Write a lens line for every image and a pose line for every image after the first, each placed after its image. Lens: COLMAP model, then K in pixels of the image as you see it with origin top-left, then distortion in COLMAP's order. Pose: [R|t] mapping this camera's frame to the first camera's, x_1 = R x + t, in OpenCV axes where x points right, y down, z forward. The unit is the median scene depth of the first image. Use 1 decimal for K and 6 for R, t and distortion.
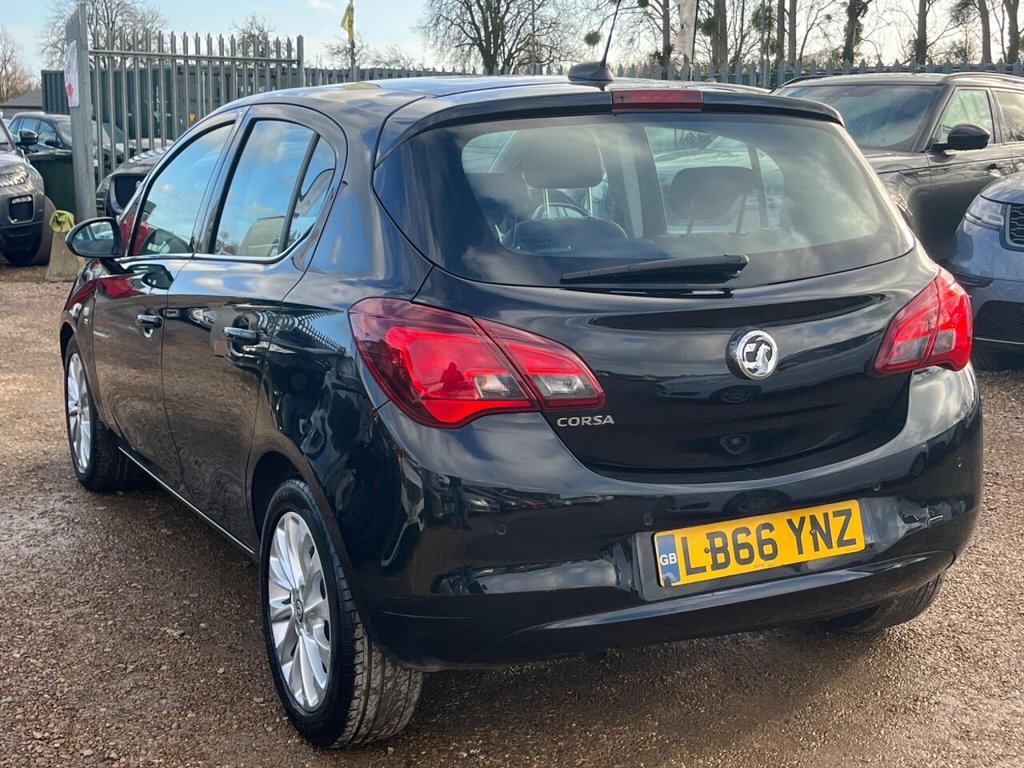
lens RADIAL K [[1521.9, 0, 550.2], [0, 1521.9, 382.8], [0, 0, 1]] dist [0.092681, -0.131920]
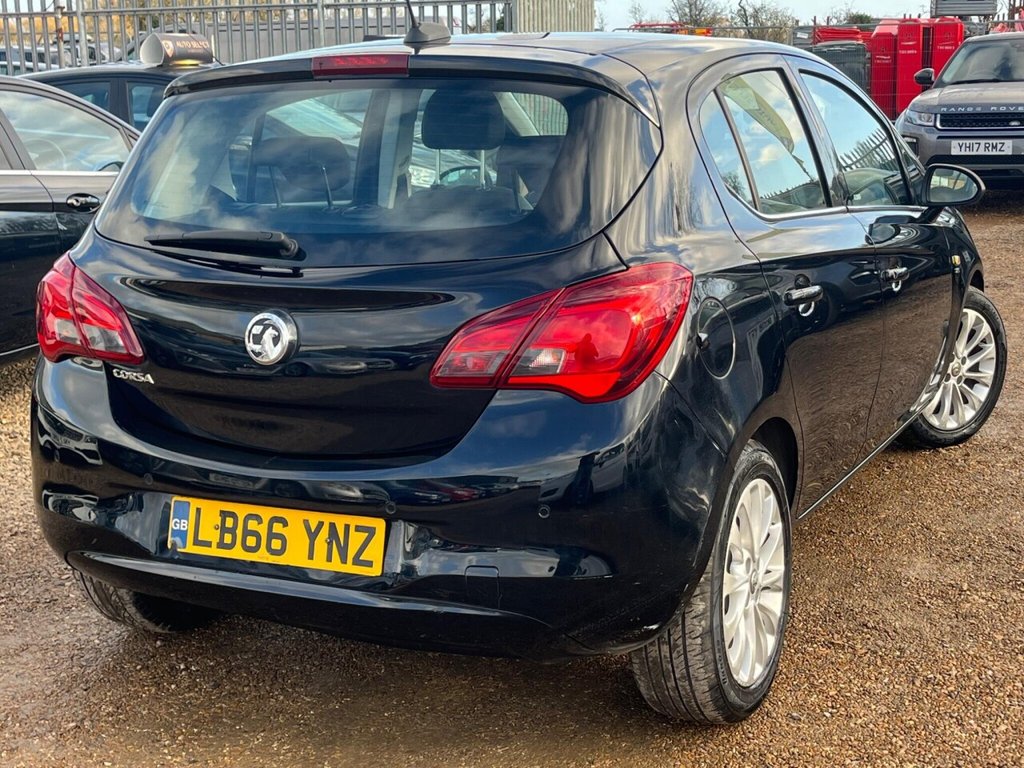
lens RADIAL K [[1522.4, 0, 538.7], [0, 1522.4, 385.3], [0, 0, 1]] dist [0.089721, -0.106794]
pose [[0.590550, 0.158070, -0.791369, 0.944927], [-0.120314, 0.986915, 0.107346, -0.106525], [0.797982, 0.031819, 0.601841, 0.538601]]
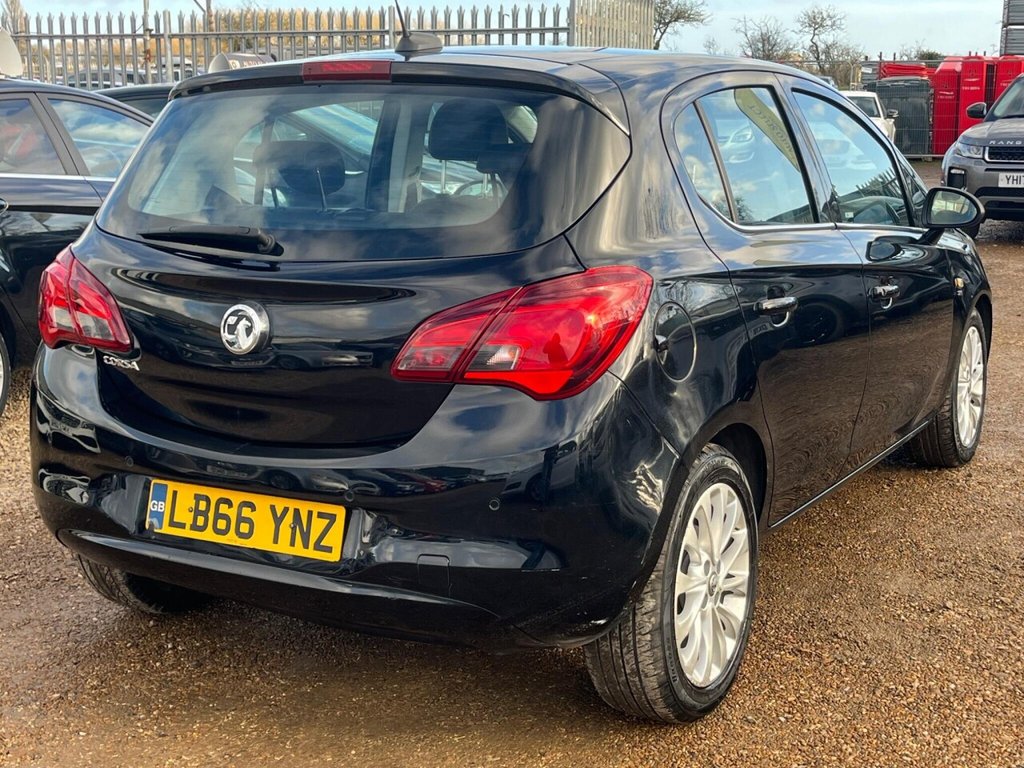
lens RADIAL K [[1471.2, 0, 514.6], [0, 1471.2, 376.9], [0, 0, 1]] dist [0.109005, -0.193412]
pose [[0.533025, 0.161426, -0.830558, 0.980095], [-0.146264, 0.984433, 0.097465, -0.101766], [0.833361, 0.069529, 0.548338, 0.597177]]
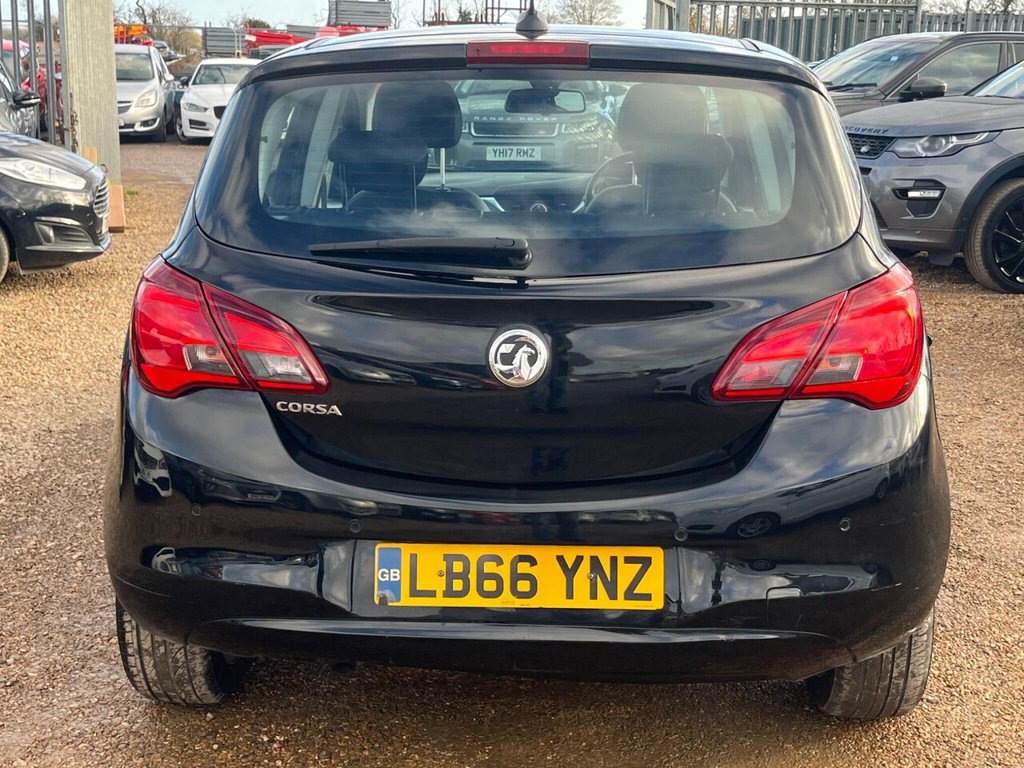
lens RADIAL K [[1473.1, 0, 508.2], [0, 1473.1, 366.1], [0, 0, 1]] dist [0.097481, -0.148990]
pose [[0.855612, 0.115510, -0.504564, 0.520318], [-0.101222, 0.993301, 0.055749, -0.055981], [0.507624, 0.003373, 0.861572, 0.276780]]
